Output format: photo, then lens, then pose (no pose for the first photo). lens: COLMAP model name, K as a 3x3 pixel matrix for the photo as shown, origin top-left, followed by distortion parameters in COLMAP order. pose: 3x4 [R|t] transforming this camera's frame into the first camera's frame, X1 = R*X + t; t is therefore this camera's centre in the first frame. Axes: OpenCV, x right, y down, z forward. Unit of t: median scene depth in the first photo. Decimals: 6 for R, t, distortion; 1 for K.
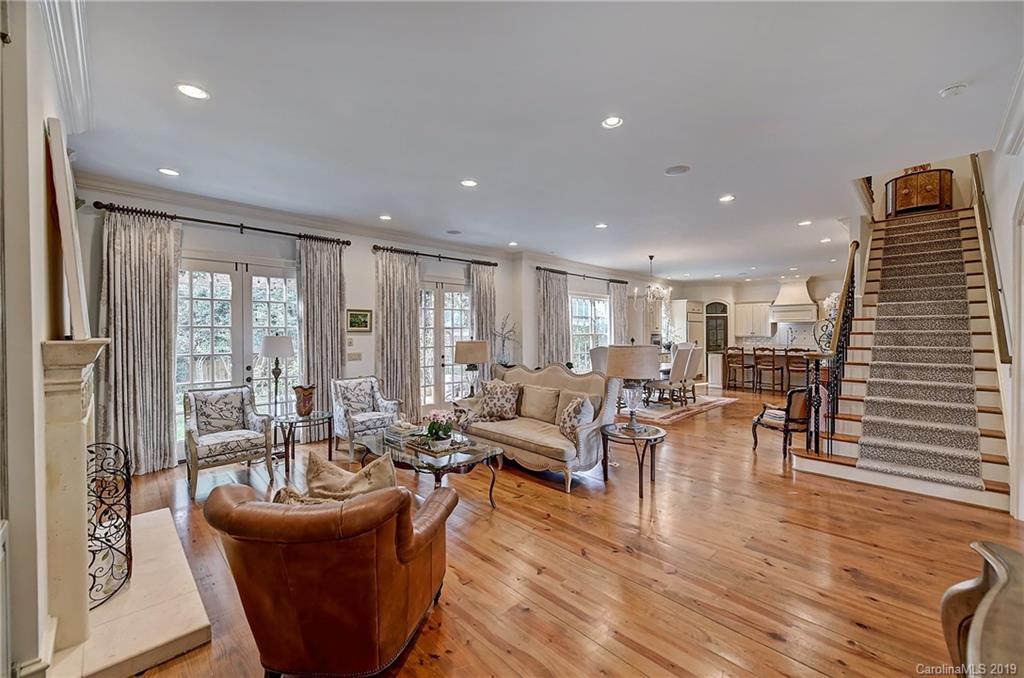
lens RADIAL K [[405.8, 0, 511.4], [0, 405.8, 334.3], [0, 0, 1]] dist [0.001939, 0.000026]
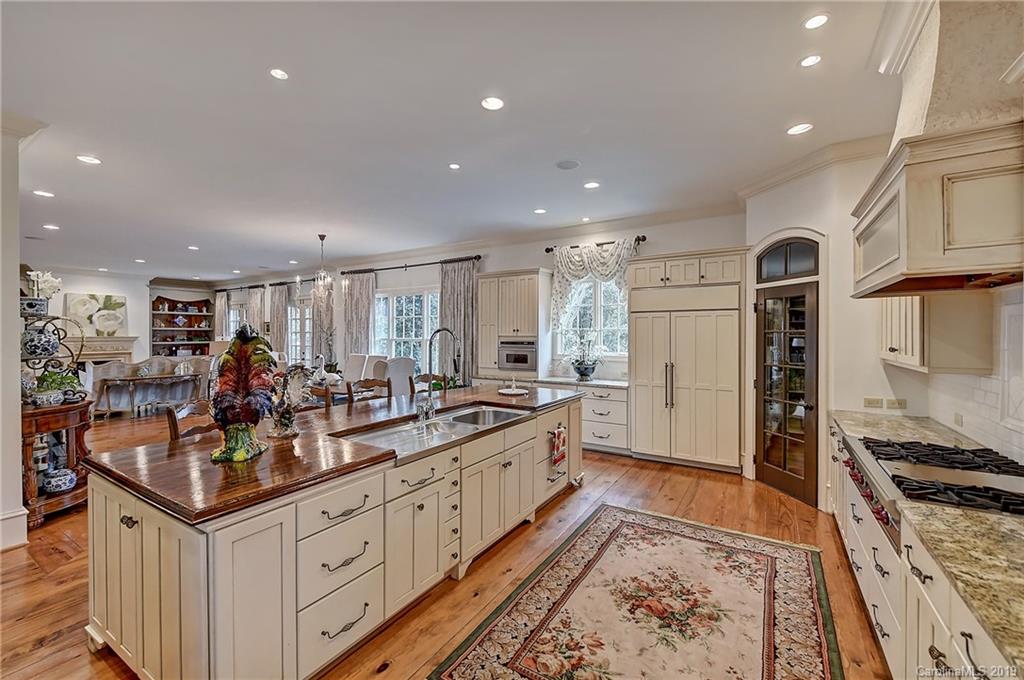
lens RADIAL K [[423.5, 0, 513.7], [0, 423.5, 338.3], [0, 0, 1]] dist [0.007707, -0.000540]
pose [[0.231458, 0.009408, -0.972799, 1.098878], [-0.010312, 0.999921, 0.007217, -0.011483], [0.972790, 0.008361, 0.231537, 1.077931]]
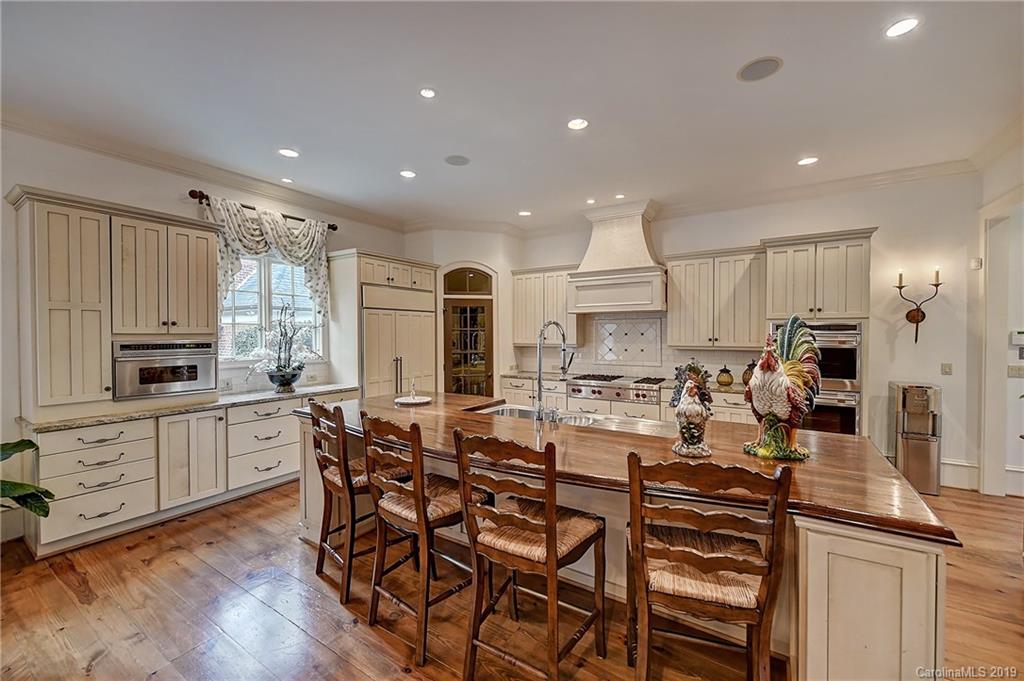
lens RADIAL K [[405.8, 0, 516.0], [0, 405.8, 337.6], [0, 0, 1]] dist [0.001939, 0.000026]
pose [[0.973624, -0.002049, 0.228149, 0.661362], [0.001220, 0.999992, 0.003775, -0.007759], [-0.228155, -0.003397, 0.973619, 0.819724]]
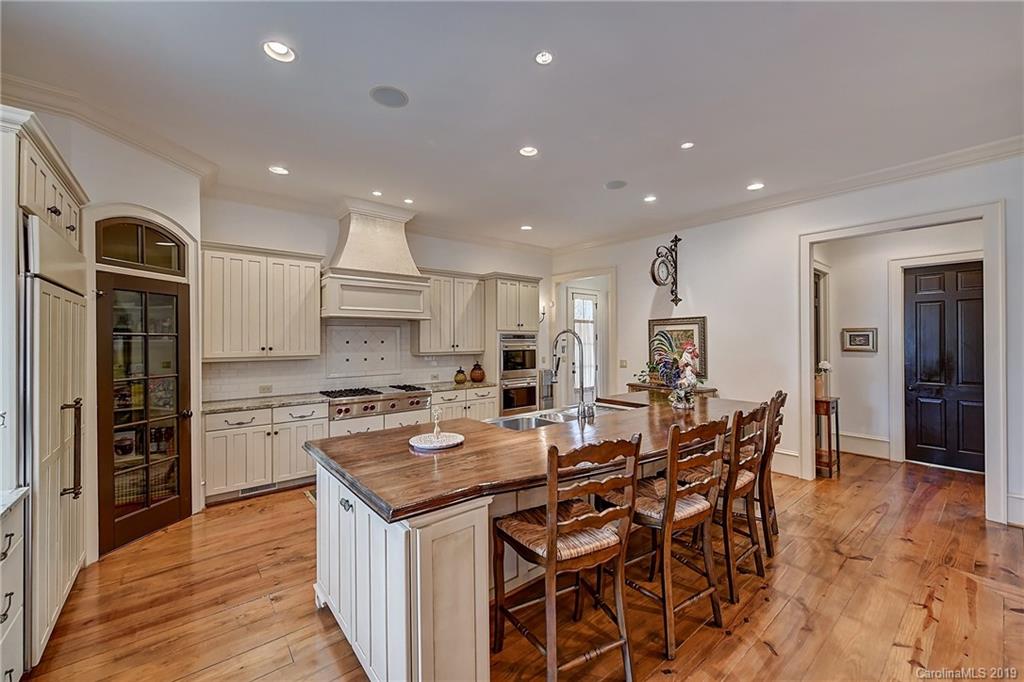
lens RADIAL K [[408.8, 0, 517.1], [0, 408.8, 336.6], [0, 0, 1]] dist [0.001078, -0.000061]
pose [[0.077907, 0.009476, 0.996916, 0.417119], [0.011689, 0.999877, -0.010418, -0.009708], [-0.996892, 0.012465, 0.077787, 1.116207]]
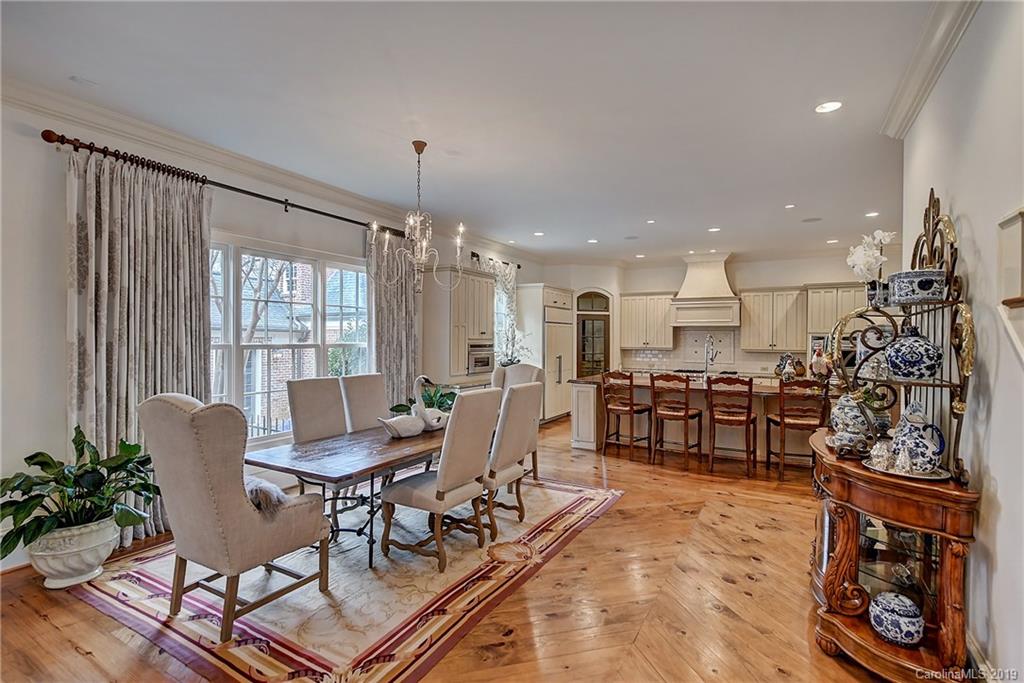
lens RADIAL K [[483.9, 0, 512.4], [0, 483.9, 343.2], [0, 0, 1]] dist [-0.001818, 0.000681]
pose [[0.962500, 0.006534, 0.271204, 0.285558], [-0.007731, 0.999965, 0.003343, -0.006343], [-0.271172, -0.005314, 0.962516, 0.499679]]
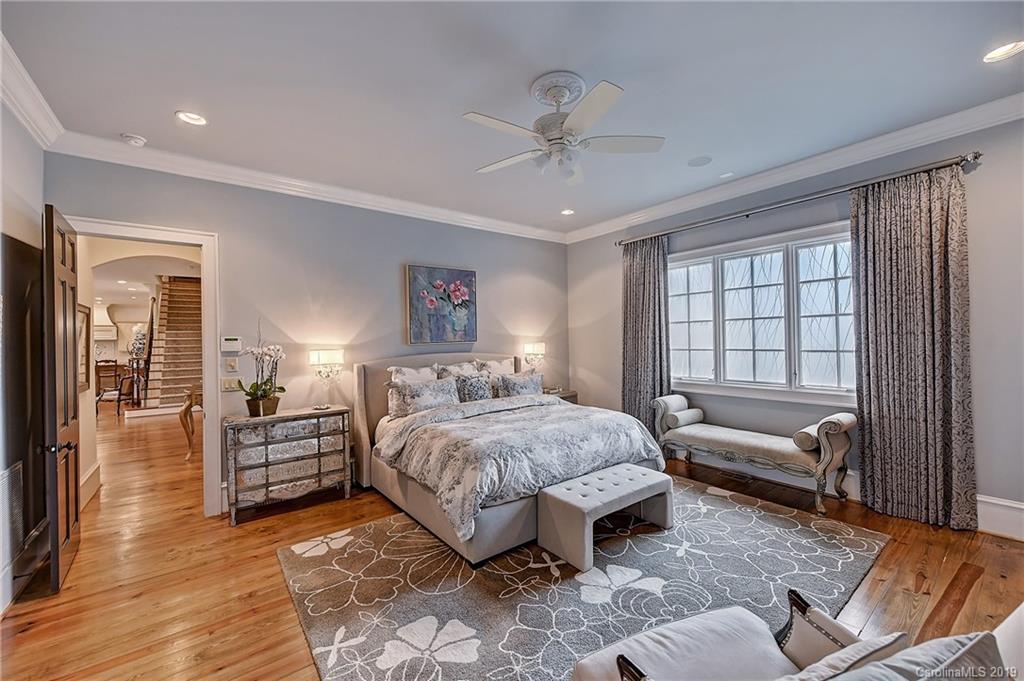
lens RADIAL K [[405.8, 0, 511.6], [0, 405.8, 337.4], [0, 0, 1]] dist [0.001939, 0.000026]
pose [[0.123375, 0.007429, 0.992332, -0.469711], [0.023132, 0.999679, -0.010360, 0.005663], [-0.992090, 0.024232, 0.123164, -0.501303]]
